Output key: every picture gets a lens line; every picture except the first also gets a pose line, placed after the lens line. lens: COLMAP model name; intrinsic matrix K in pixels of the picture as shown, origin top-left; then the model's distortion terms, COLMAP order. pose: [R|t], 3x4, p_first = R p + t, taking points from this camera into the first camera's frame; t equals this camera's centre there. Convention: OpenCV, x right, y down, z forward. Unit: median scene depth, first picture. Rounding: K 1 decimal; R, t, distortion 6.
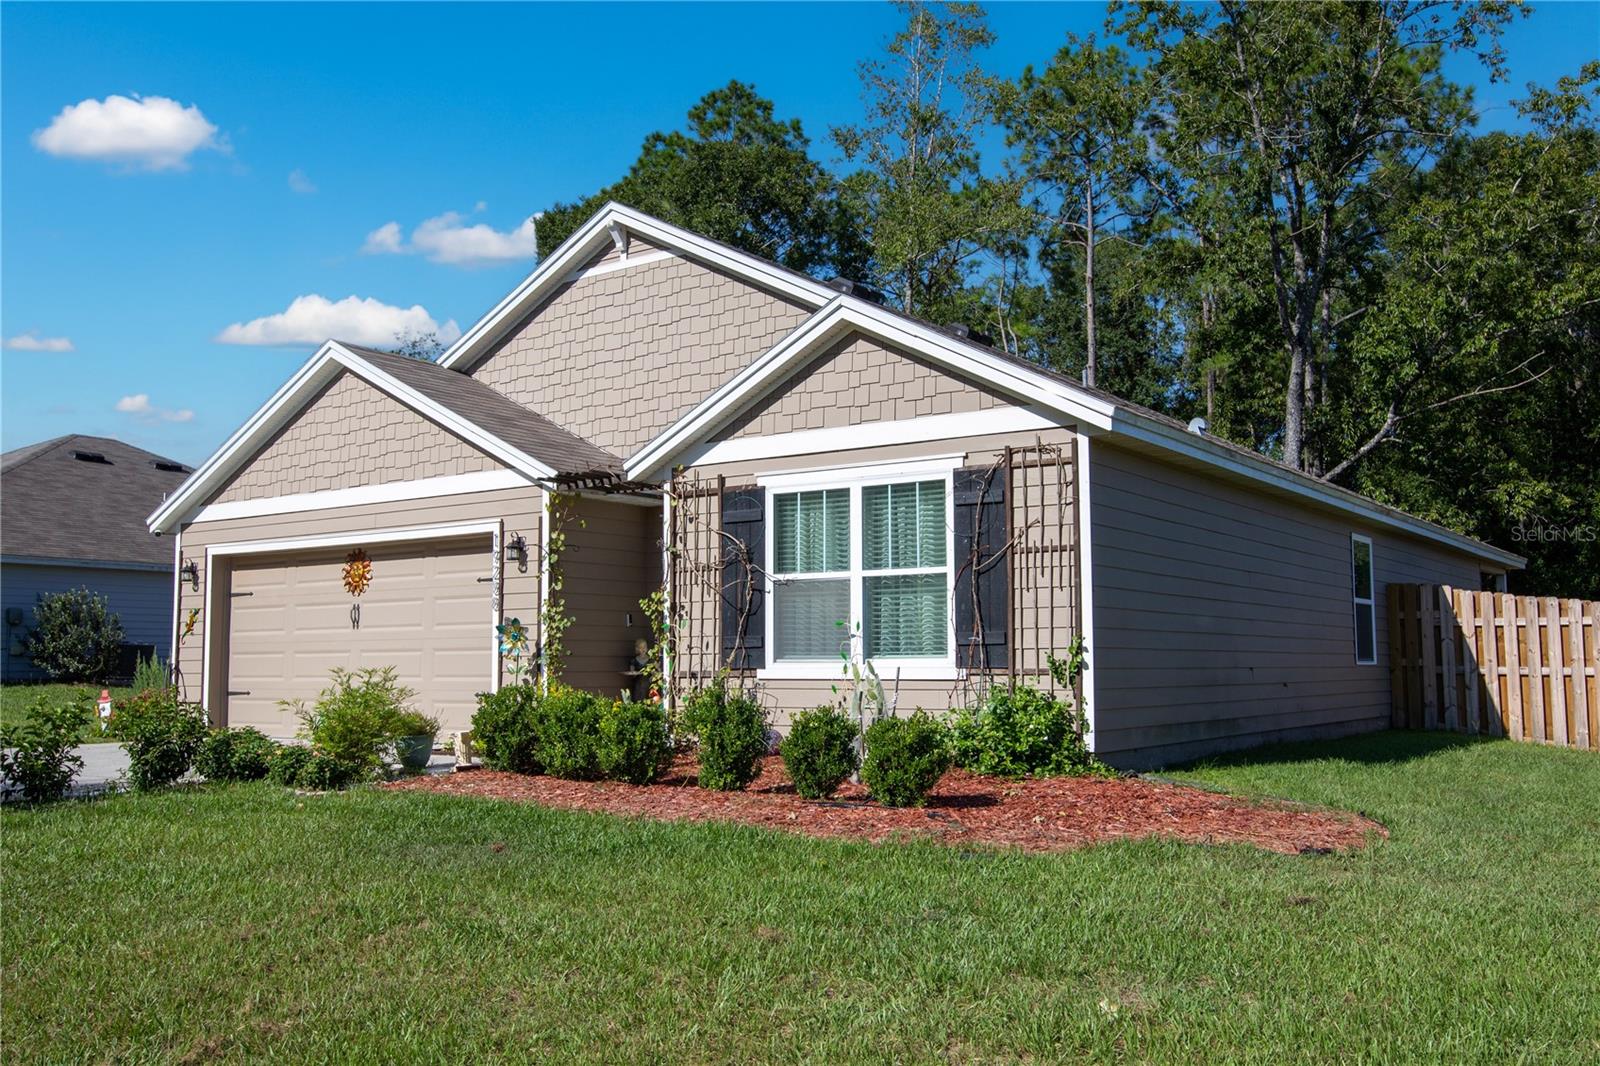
lens RADIAL K [[1269.5, 0, 930.9], [0, 1269.5, 535.5], [0, 0, 1]] dist [-0.012378, -0.002678]
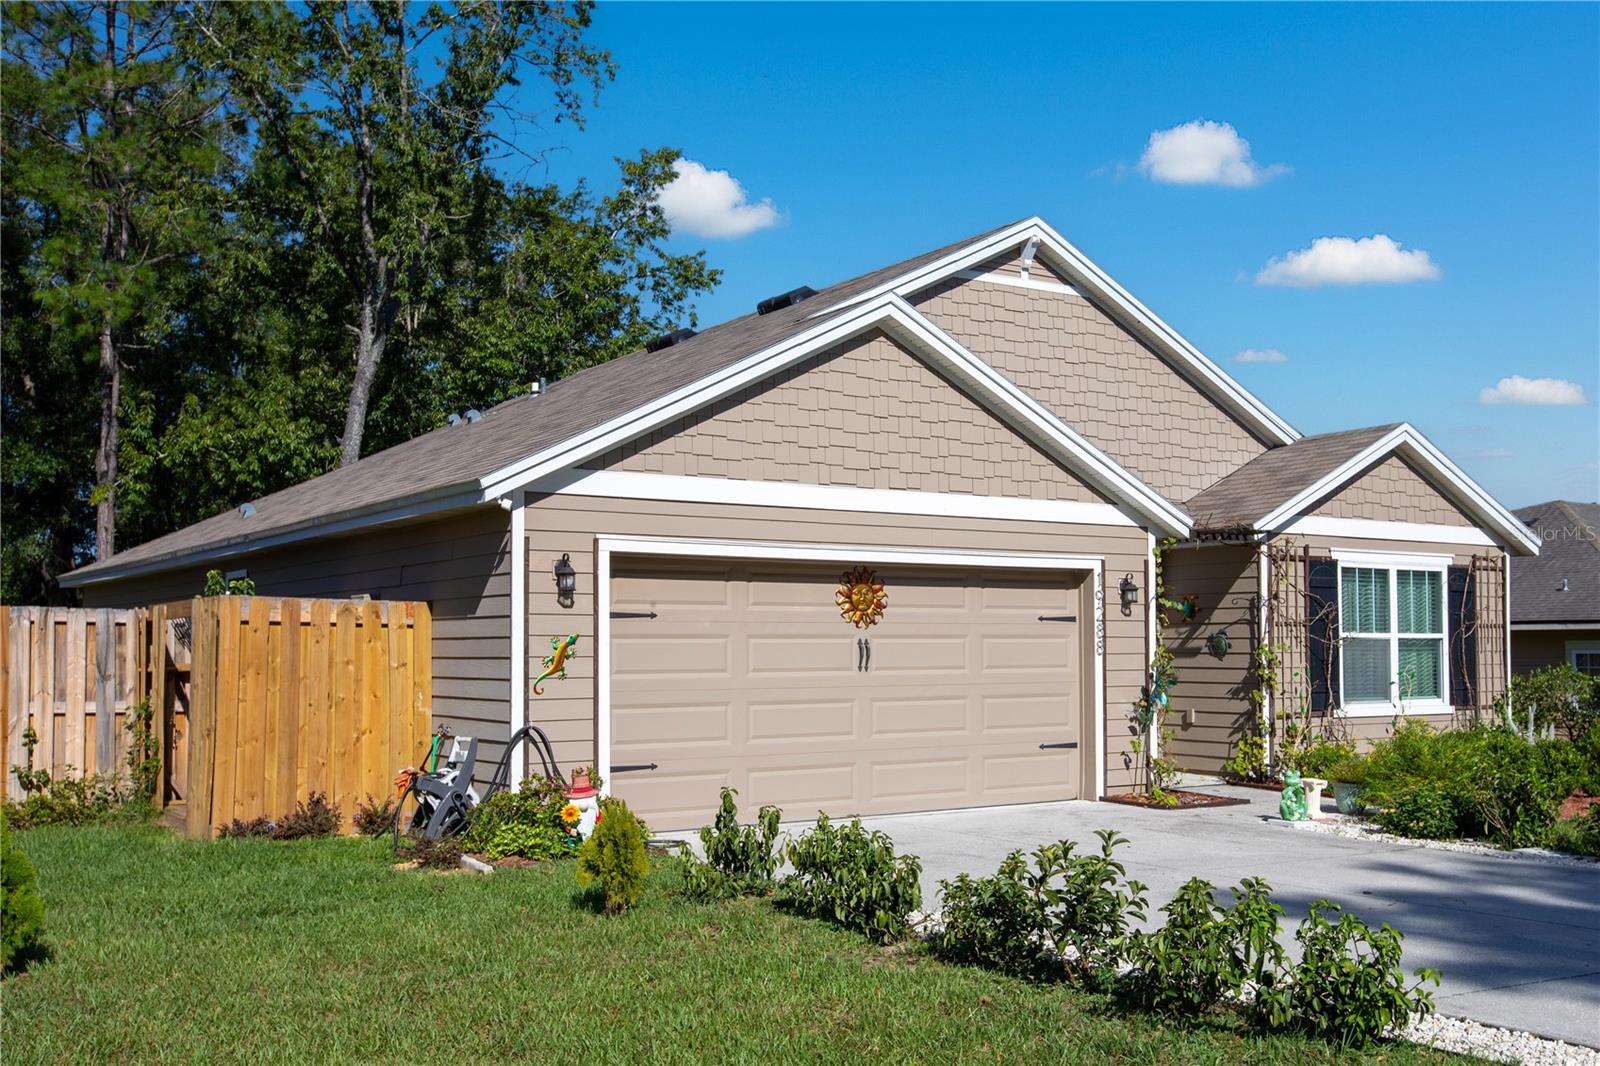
lens RADIAL K [[1464.6, 0, 802.1], [0, 1464.6, 586.3], [0, 0, 1]] dist [0.007293, 0.000808]
pose [[0.467379, 0.049783, 0.882654, -1.609791], [-0.083193, 0.996459, -0.012149, 0.046492], [-0.880134, -0.067752, 0.469866, 0.790383]]
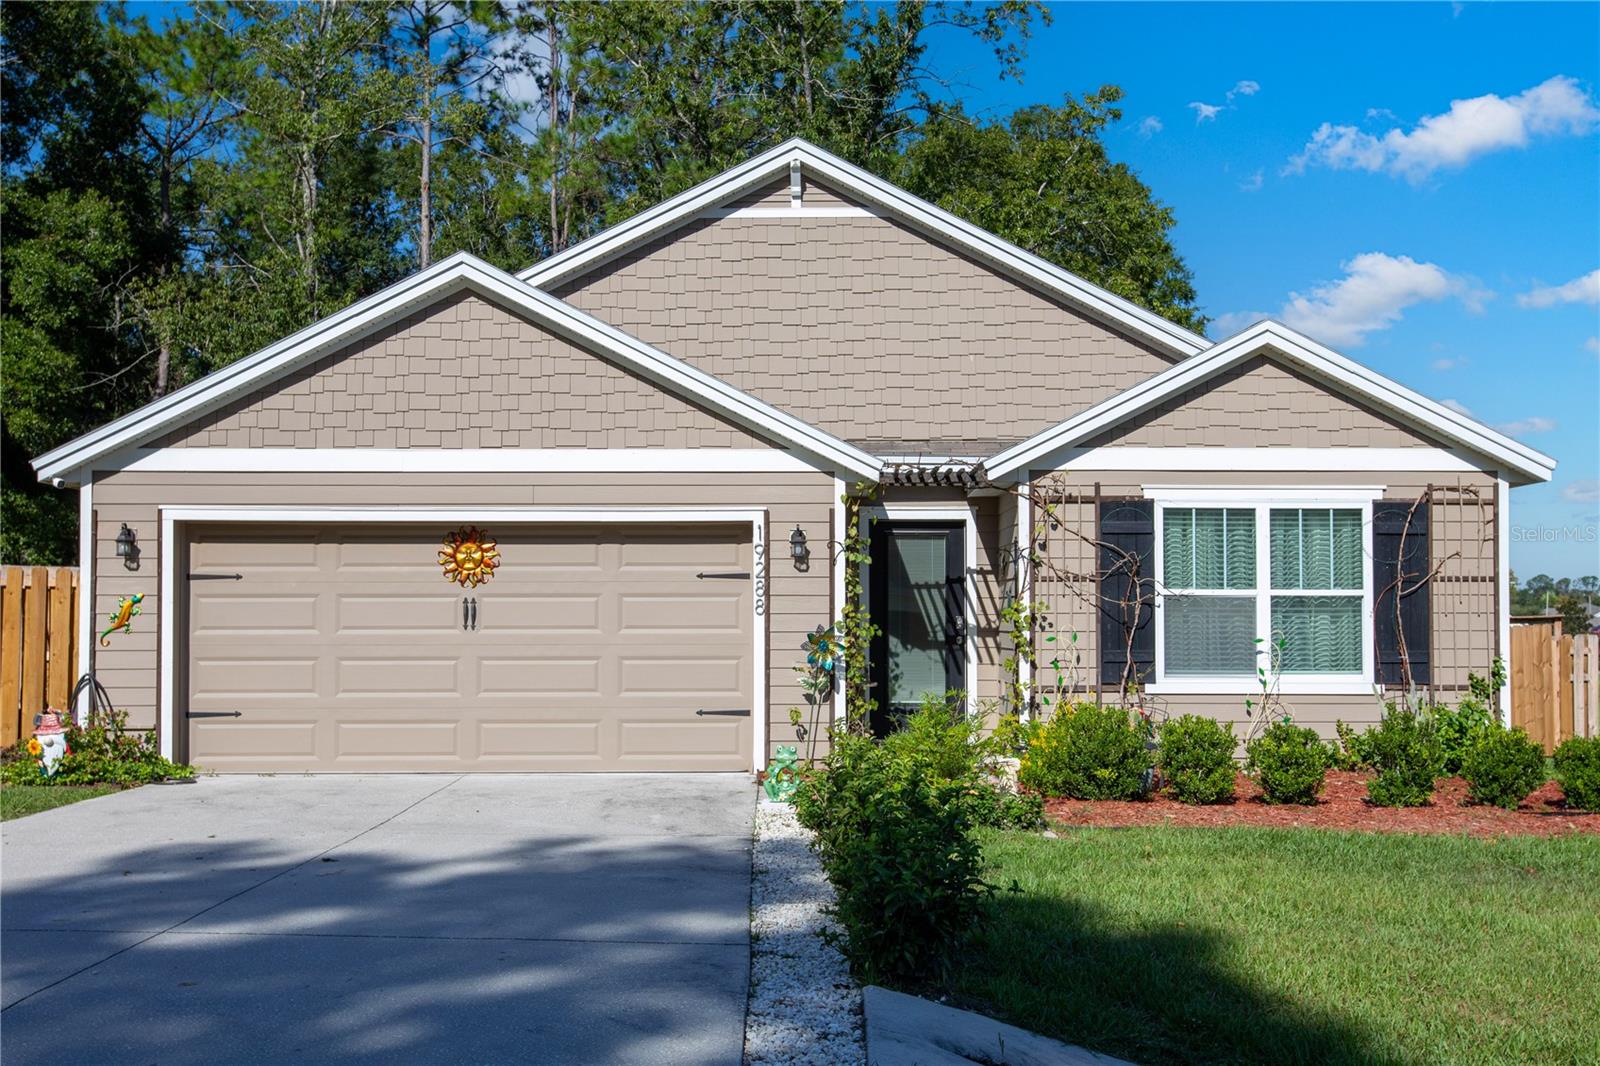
lens RADIAL K [[1483.9, 0, 797.4], [0, 1483.9, 570.9], [0, 0, 1]] dist [0.005388, 0.006466]
pose [[0.856794, 0.029906, 0.514790, -0.961362], [-0.057638, 0.997615, 0.037975, -0.010798], [-0.512427, -0.062208, 0.856475, 0.151030]]
